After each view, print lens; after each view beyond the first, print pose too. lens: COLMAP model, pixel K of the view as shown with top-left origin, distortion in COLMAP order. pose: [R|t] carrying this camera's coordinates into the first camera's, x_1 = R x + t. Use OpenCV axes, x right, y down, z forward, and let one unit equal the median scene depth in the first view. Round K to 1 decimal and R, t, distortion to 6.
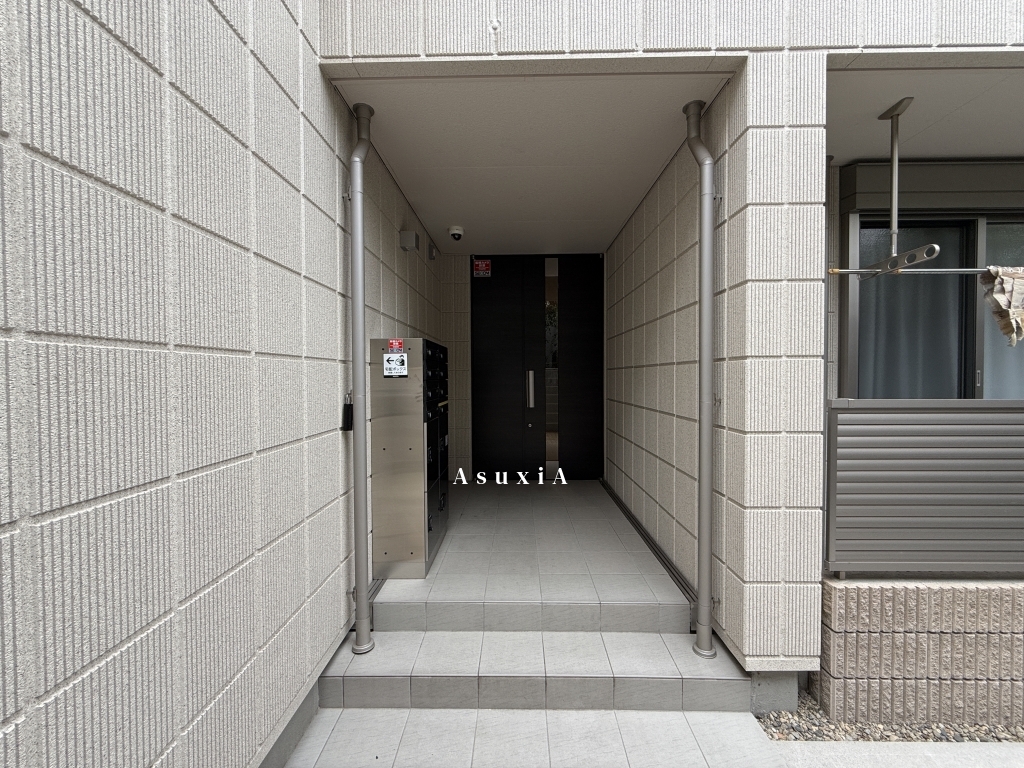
lens RADIAL K [[407.9, 0, 512.0], [0, 407.9, 384.0], [0, 0, 1]] dist [0.000065, -0.000013]
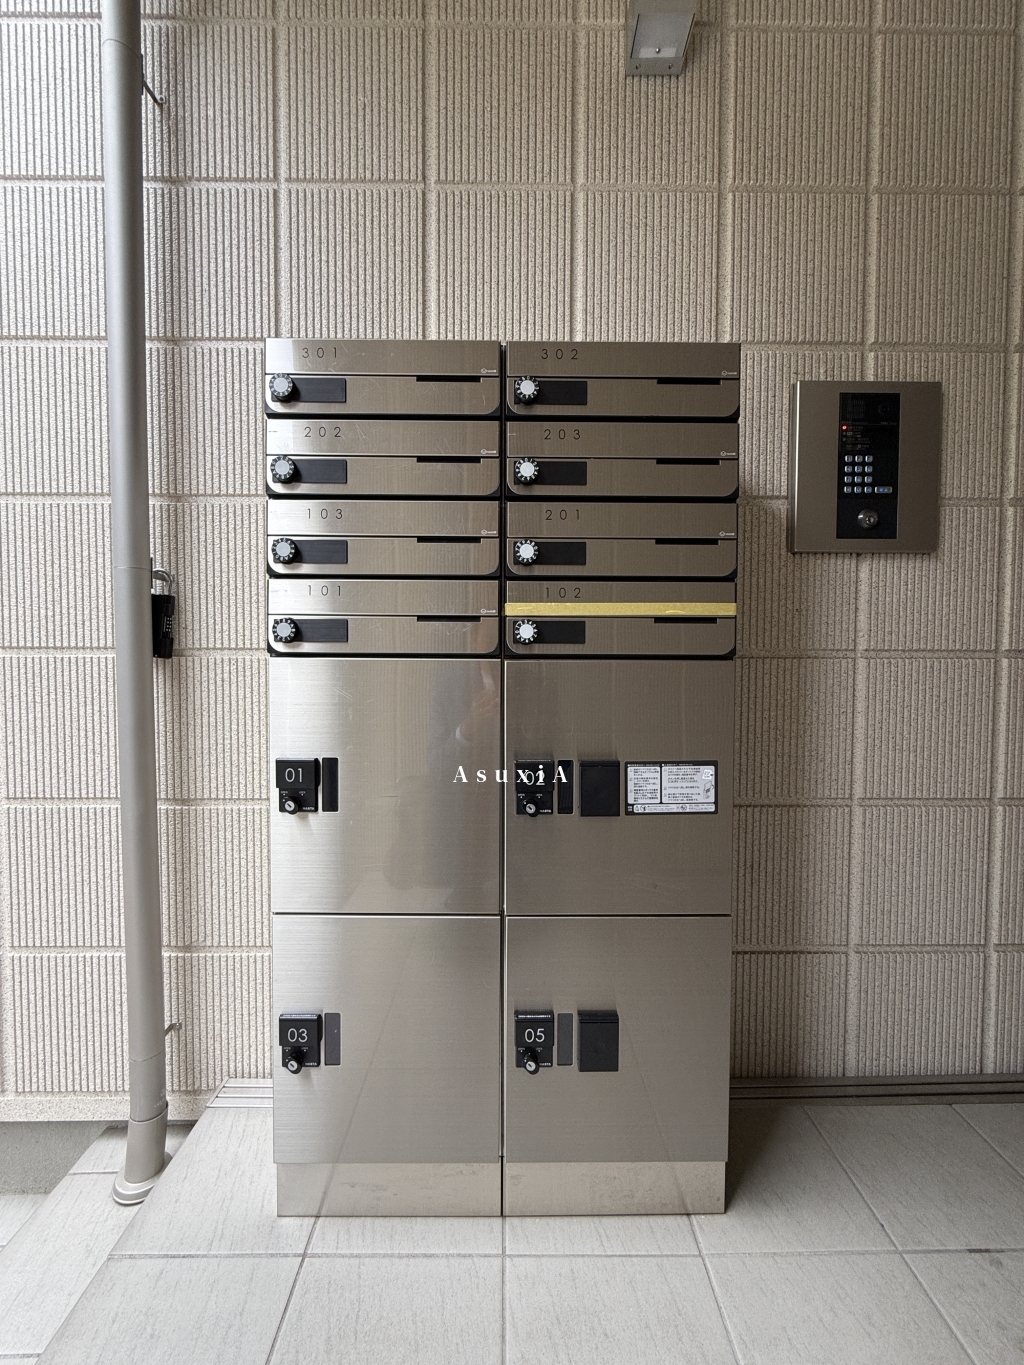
lens RADIAL K [[579.8, 0, 512.2], [0, 579.8, 662.9], [0, 0, 1]] dist [0.000423, -0.000166]
pose [[0.033366, 0.023201, -0.999174, 0.179946], [-0.020722, 0.999532, 0.022518, 0.086539], [0.999228, 0.019954, 0.033831, 1.149919]]
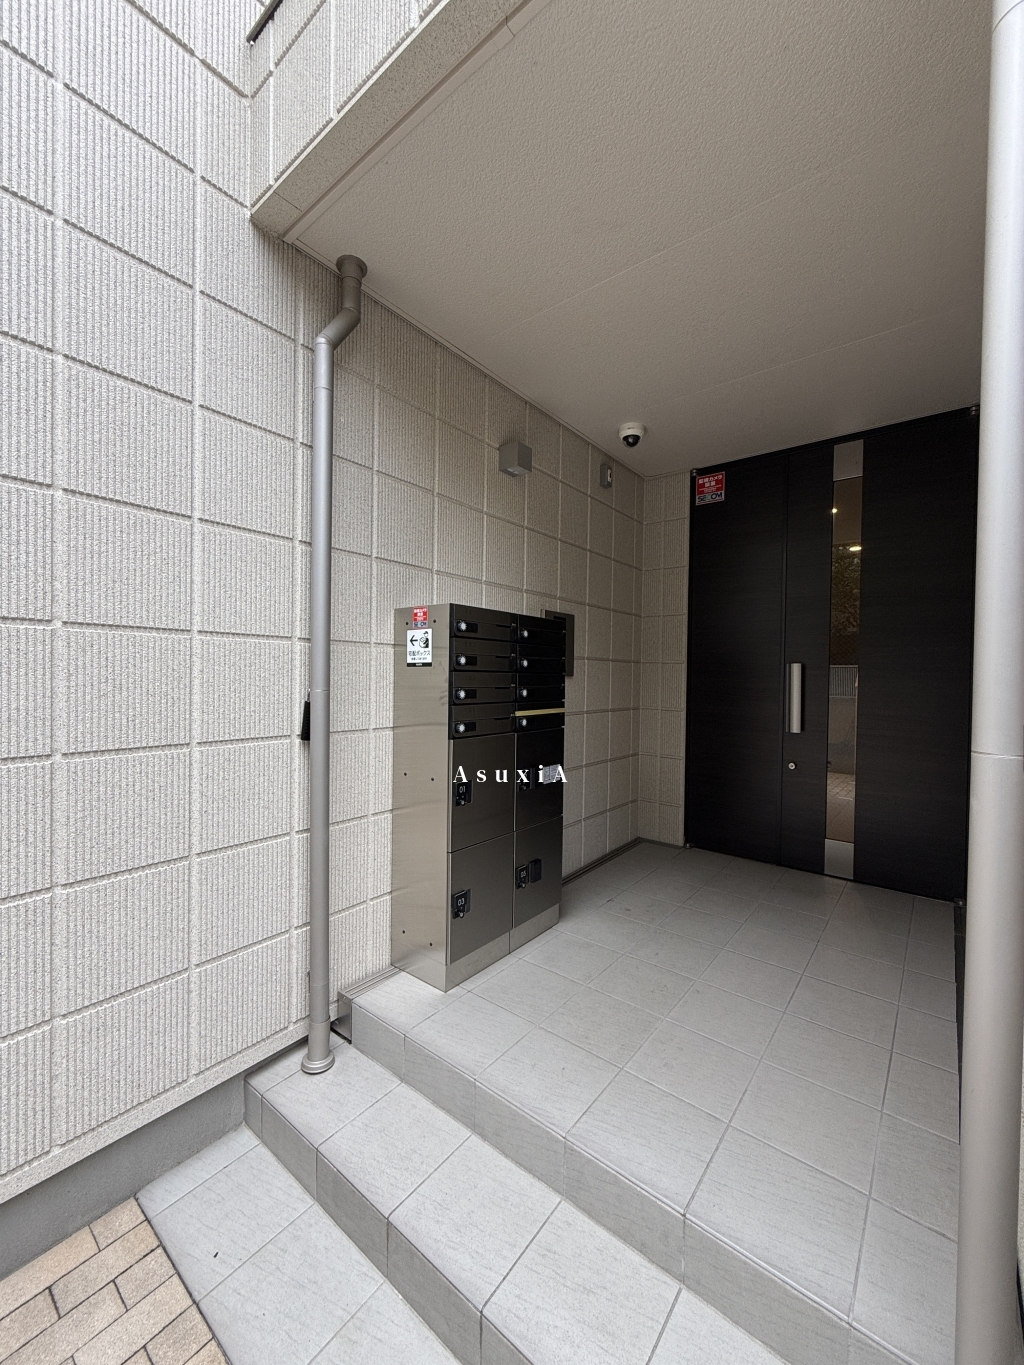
lens RADIAL K [[543.8, 0, 512.0], [0, 543.8, 682.5], [0, 0, 1]] dist [0.000065, -0.000013]
pose [[0.789661, 0.025904, -0.612996, 0.362672], [-0.030711, 0.999525, 0.002675, 0.003101], [0.612774, 0.016713, 0.790081, 0.407636]]
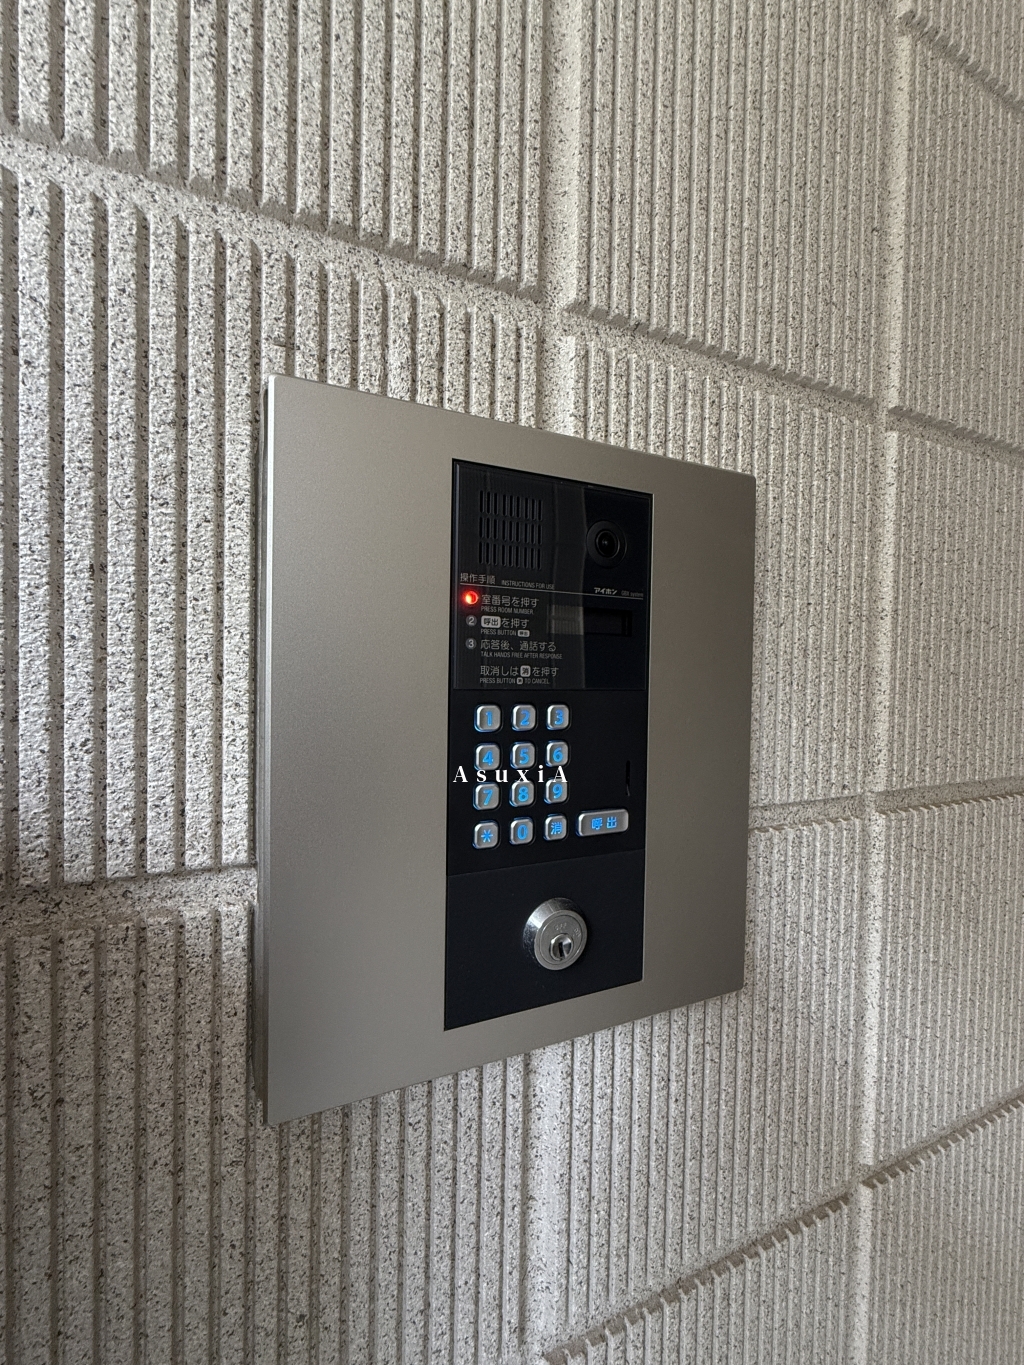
lens RADIAL K [[543.8, 0, 512.0], [0, 543.8, 682.5], [0, 0, 1]] dist [0.000065, -0.000013]
pose [[0.416231, 0.014865, -0.909137, -0.219261], [-0.028171, 0.999597, 0.003447, -0.100440], [0.908822, 0.024176, 0.416482, 1.418791]]
